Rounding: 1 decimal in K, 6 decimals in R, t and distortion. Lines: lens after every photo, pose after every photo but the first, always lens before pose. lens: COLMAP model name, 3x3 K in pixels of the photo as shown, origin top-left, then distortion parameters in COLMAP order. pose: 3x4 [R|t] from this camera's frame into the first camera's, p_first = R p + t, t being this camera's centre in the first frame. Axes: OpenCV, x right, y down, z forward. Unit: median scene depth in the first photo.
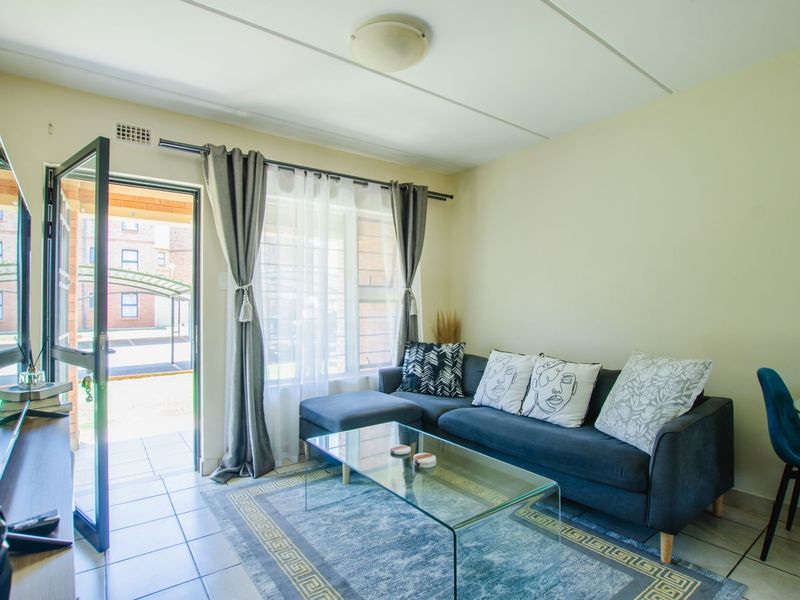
lens RADIAL K [[418.1, 0, 399.3], [0, 418.1, 303.3], [0, 0, 1]] dist [-0.023616, 0.000528]
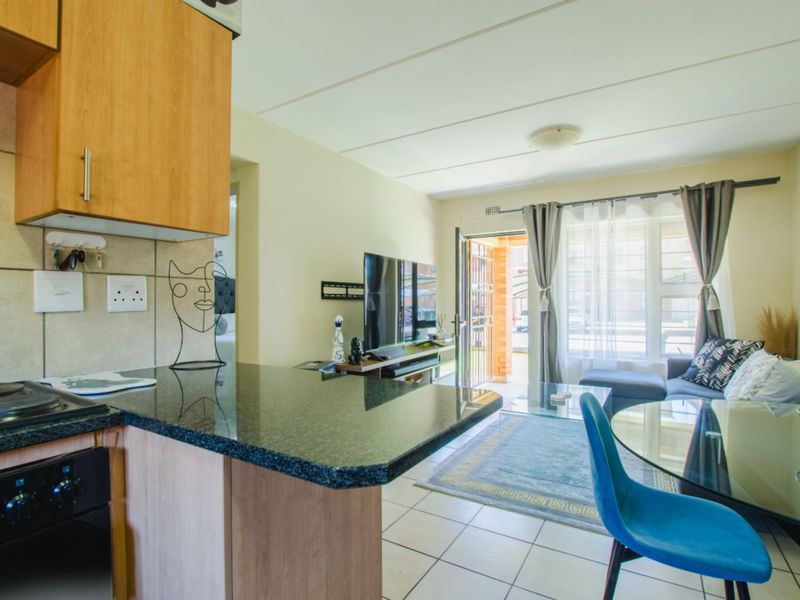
lens RADIAL K [[420.3, 0, 400.0], [0, 420.3, 300.0], [0, 0, 1]] dist [-0.001586, -0.000374]
pose [[0.379586, -0.000668, -0.925156, 0.762207], [0.010778, 0.999935, 0.003700, -0.009643], [0.925093, -0.011376, 0.379569, -0.104149]]
